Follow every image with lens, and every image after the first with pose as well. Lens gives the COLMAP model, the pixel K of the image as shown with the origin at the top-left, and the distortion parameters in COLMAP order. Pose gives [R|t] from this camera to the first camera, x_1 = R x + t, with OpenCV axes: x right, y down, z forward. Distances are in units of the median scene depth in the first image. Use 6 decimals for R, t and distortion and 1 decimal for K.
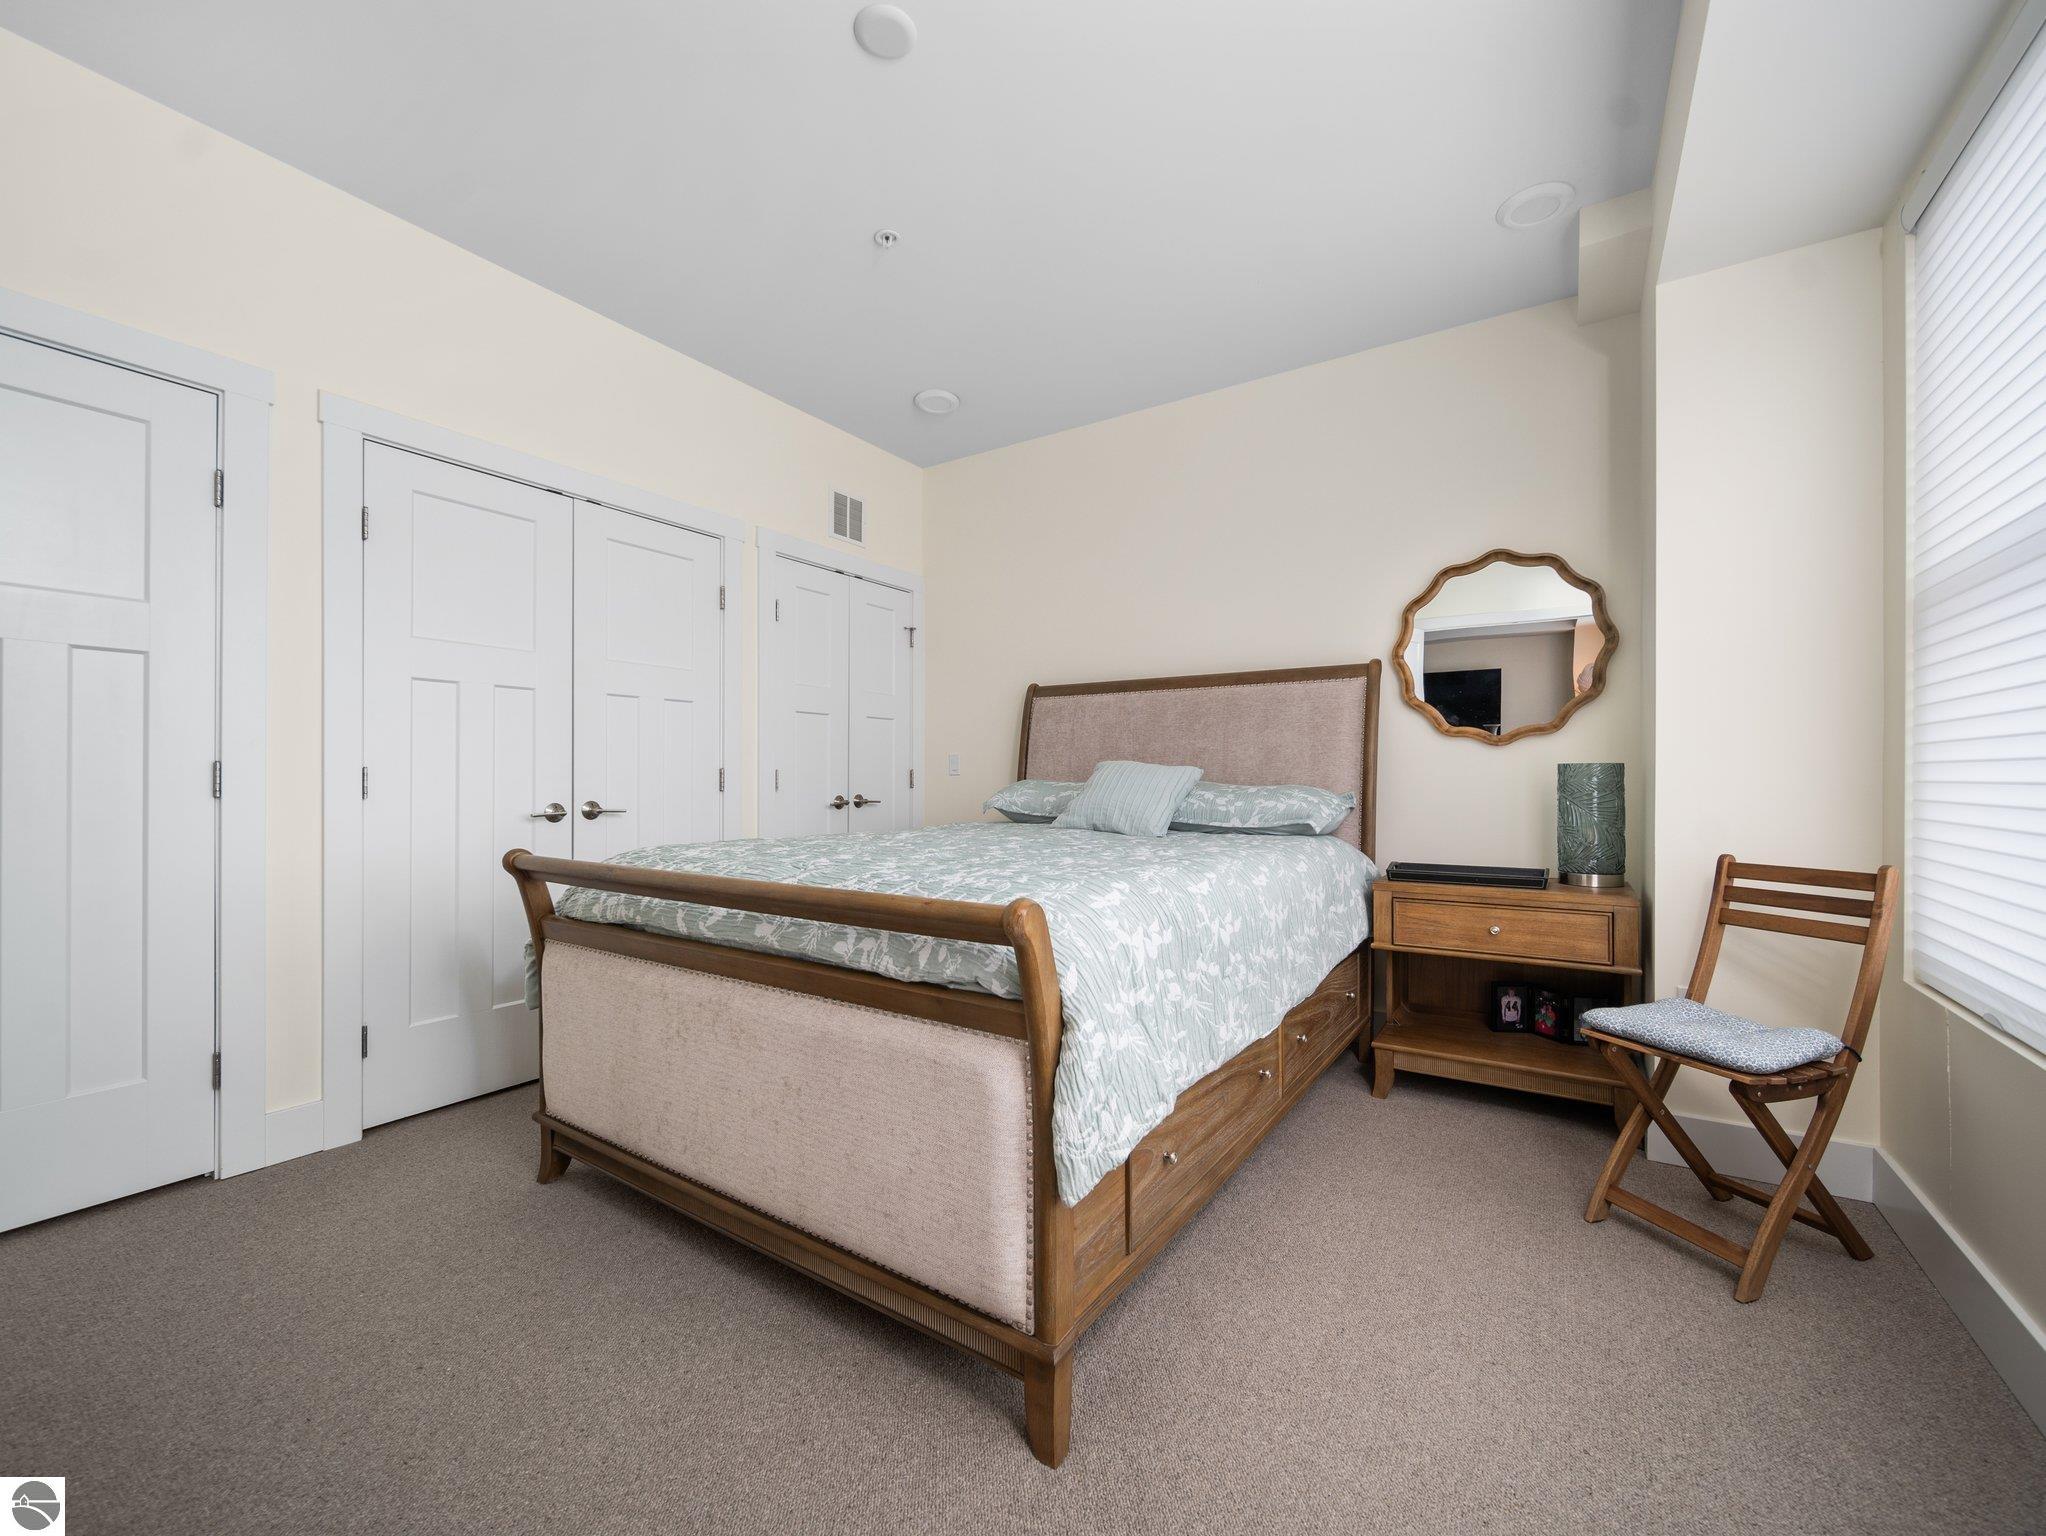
lens RADIAL K [[818.0, 0, 1024.4], [0, 818.0, 778.6], [0, 0, 1]] dist [-0.001443, -0.001614]
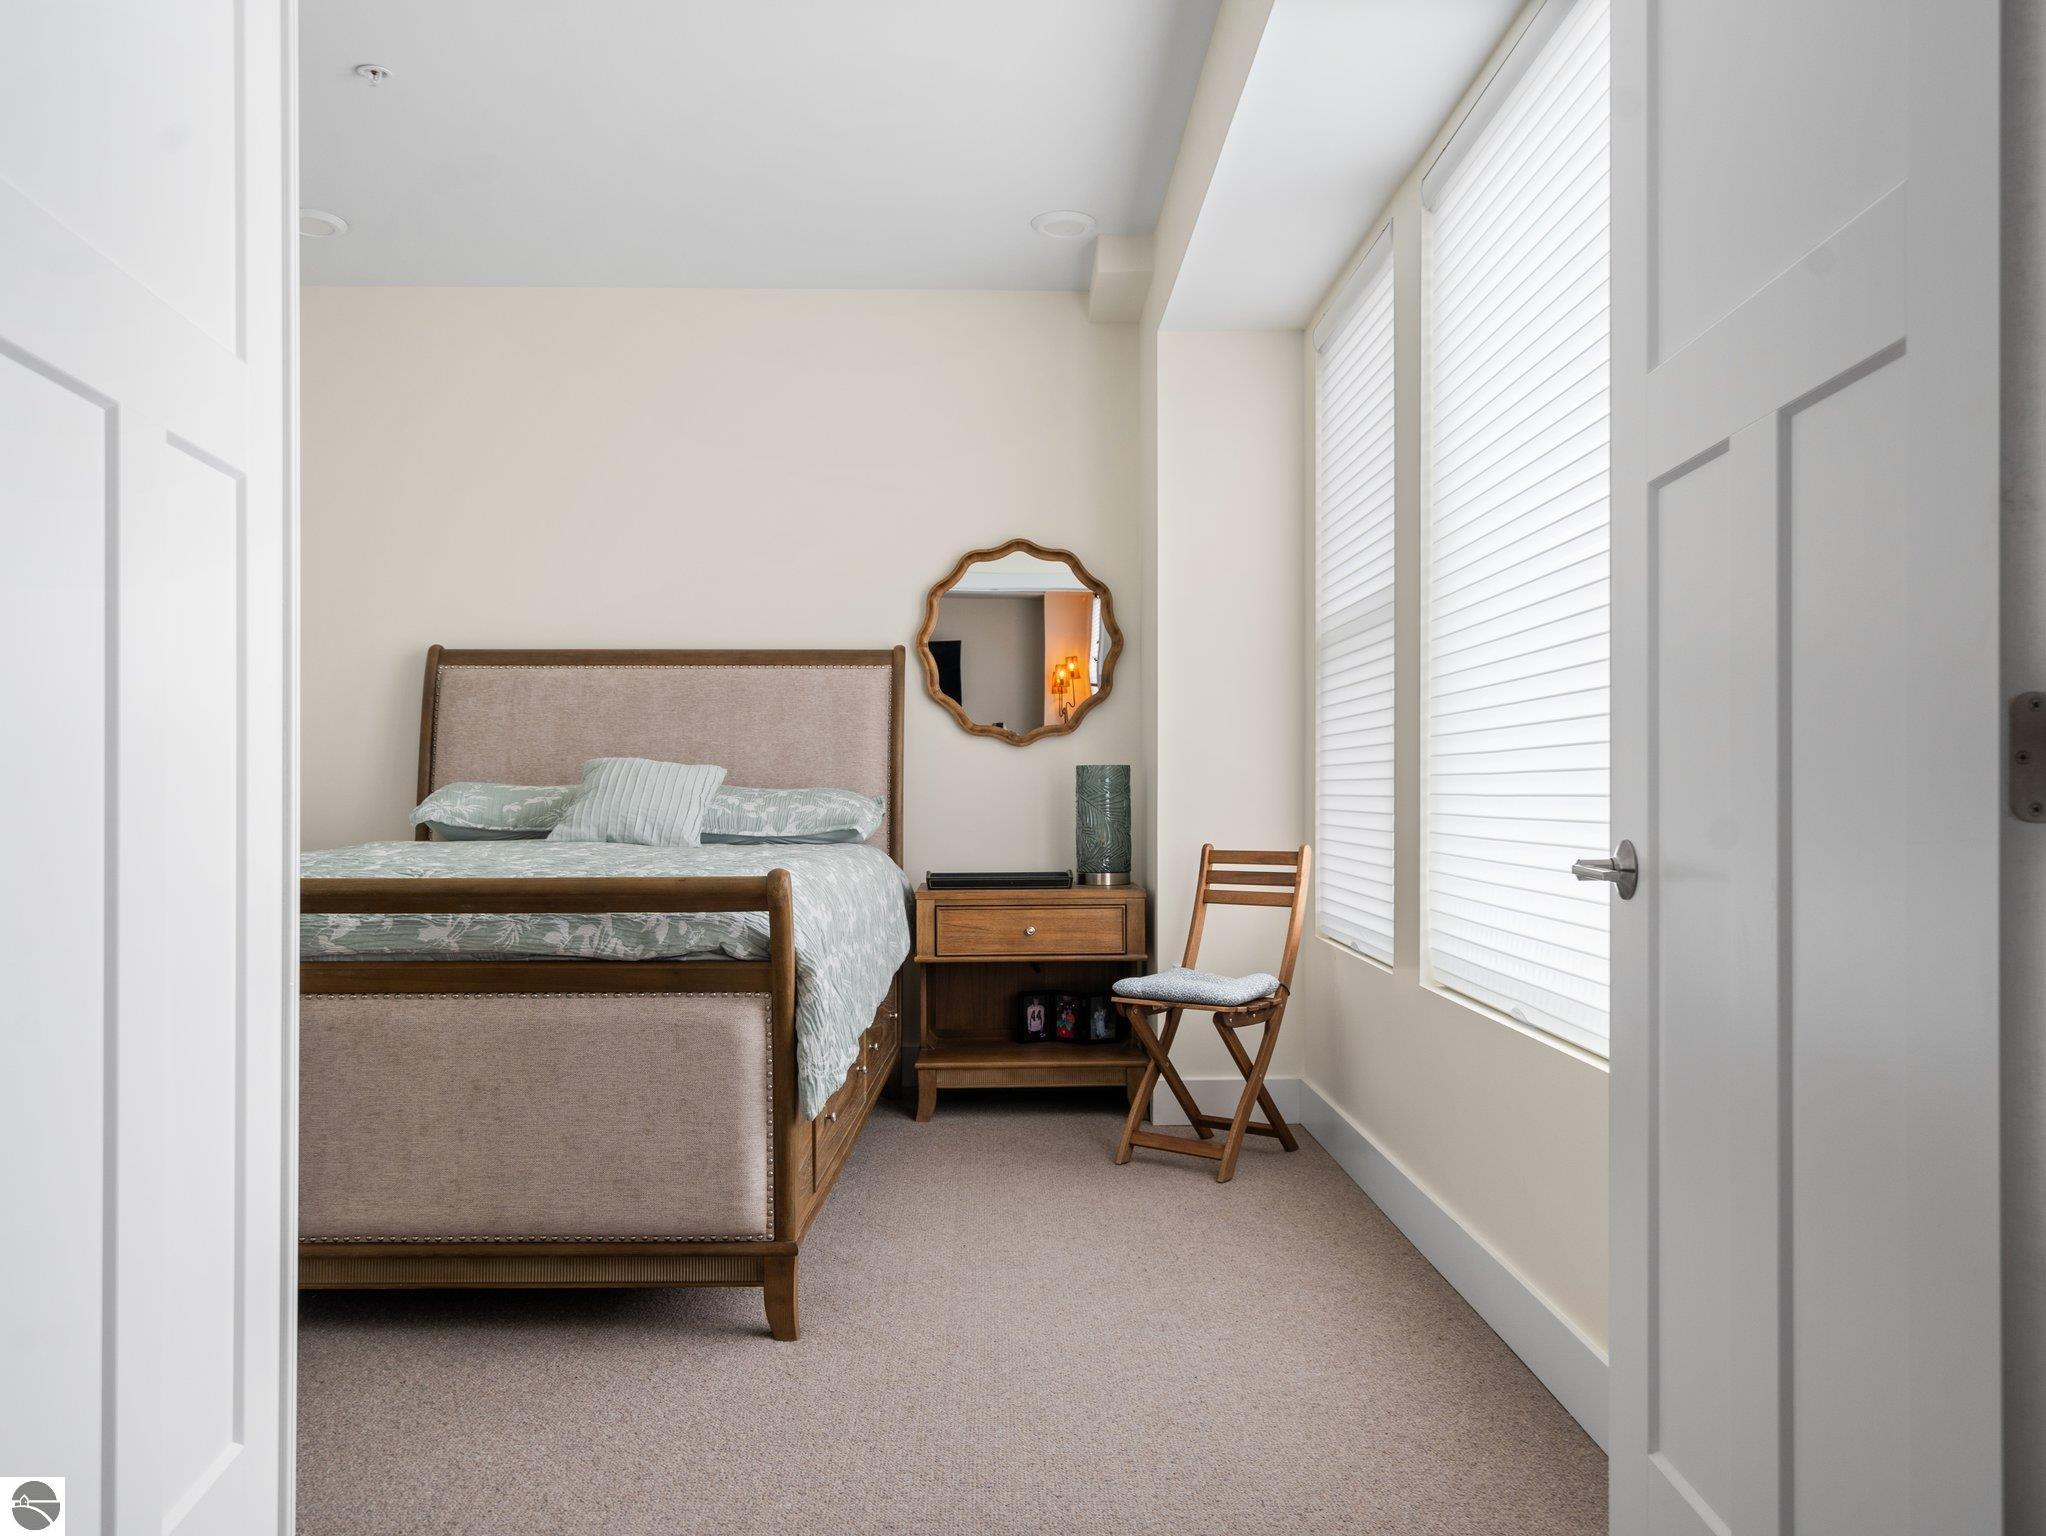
lens RADIAL K [[1499.5, 0, 1013.3], [0, 1499.5, 784.8], [0, 0, 1]] dist [0.005787, 0.013366]
pose [[0.828898, 0.001563, 0.559398, -0.575430], [0.002077, 0.999981, -0.005872, 0.021124], [-0.559396, 0.006029, 0.828878, -0.627673]]
